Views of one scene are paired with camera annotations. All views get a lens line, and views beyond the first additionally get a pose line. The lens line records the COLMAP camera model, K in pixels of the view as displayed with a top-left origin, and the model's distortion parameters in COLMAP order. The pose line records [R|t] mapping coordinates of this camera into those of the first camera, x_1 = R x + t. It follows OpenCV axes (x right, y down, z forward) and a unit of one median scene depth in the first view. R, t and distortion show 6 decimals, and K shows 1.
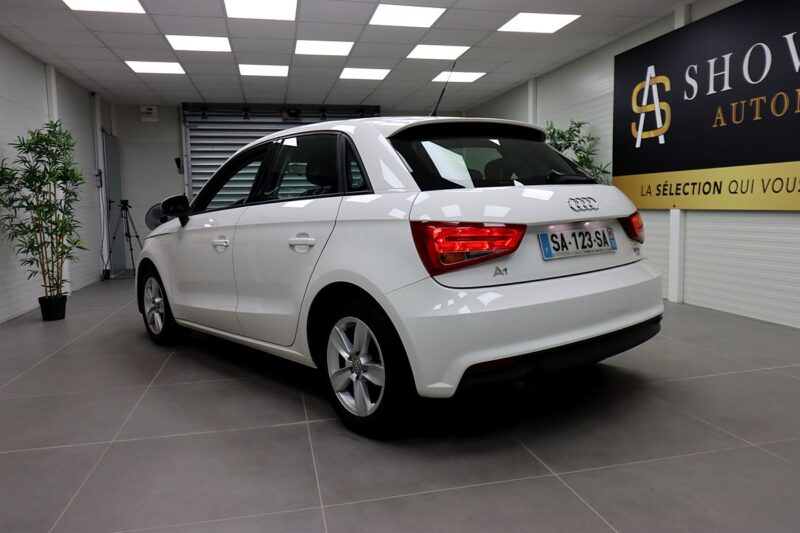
lens RADIAL K [[672.3, 0, 365.2], [0, 672.3, 247.9], [0, 0, 1]] dist [0.009174, 0.011582]
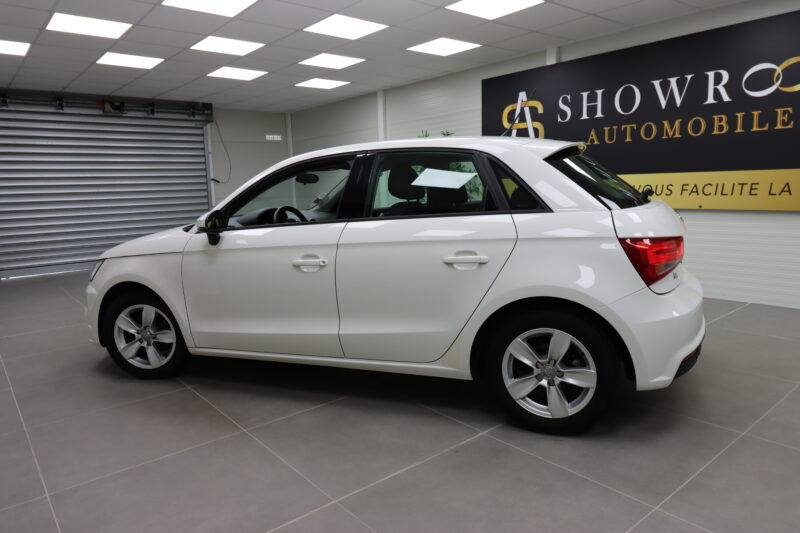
lens RADIAL K [[598.5, 0, 399.3], [0, 598.5, 255.1], [0, 0, 1]] dist [0.013959, 0.004157]
pose [[0.863906, -0.066582, 0.499233, -0.377493], [0.045959, 0.997509, 0.053507, -0.041258], [-0.501552, -0.023281, 0.864814, 0.160143]]
